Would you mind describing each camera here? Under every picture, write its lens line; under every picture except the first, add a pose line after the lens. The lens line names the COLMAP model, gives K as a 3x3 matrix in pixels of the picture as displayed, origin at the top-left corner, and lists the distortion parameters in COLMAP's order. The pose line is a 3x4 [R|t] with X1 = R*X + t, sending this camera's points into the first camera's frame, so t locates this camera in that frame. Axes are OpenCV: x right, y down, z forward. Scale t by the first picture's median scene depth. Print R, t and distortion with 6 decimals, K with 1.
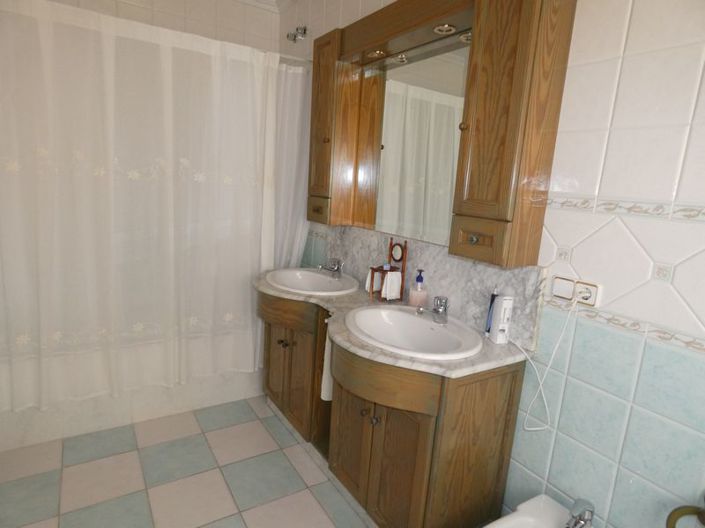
lens RADIAL K [[418.9, 0, 352.6], [0, 418.9, 265.3], [0, 0, 1]] dist [-0.013758, -0.001966]
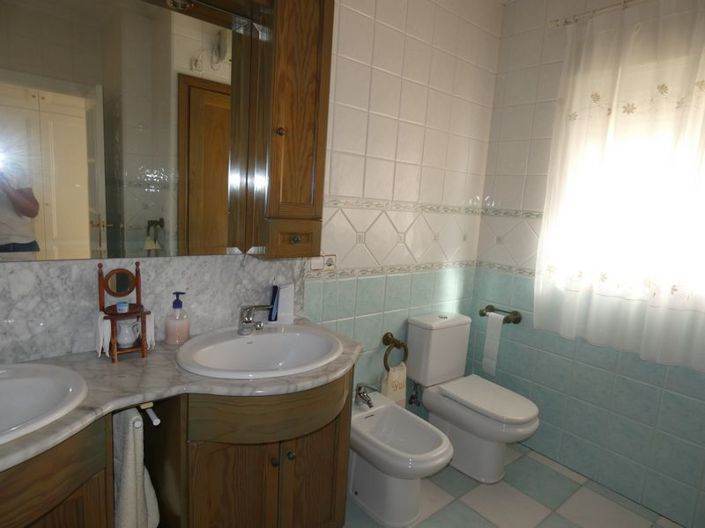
lens RADIAL K [[418.9, 0, 353.2], [0, 418.9, 265.2], [0, 0, 1]] dist [-0.013758, -0.001966]
pose [[-0.141434, -0.221656, 0.964813, -0.764249], [0.113161, 0.964602, 0.238196, -0.228593], [-0.983459, 0.142868, -0.111345, 0.935220]]
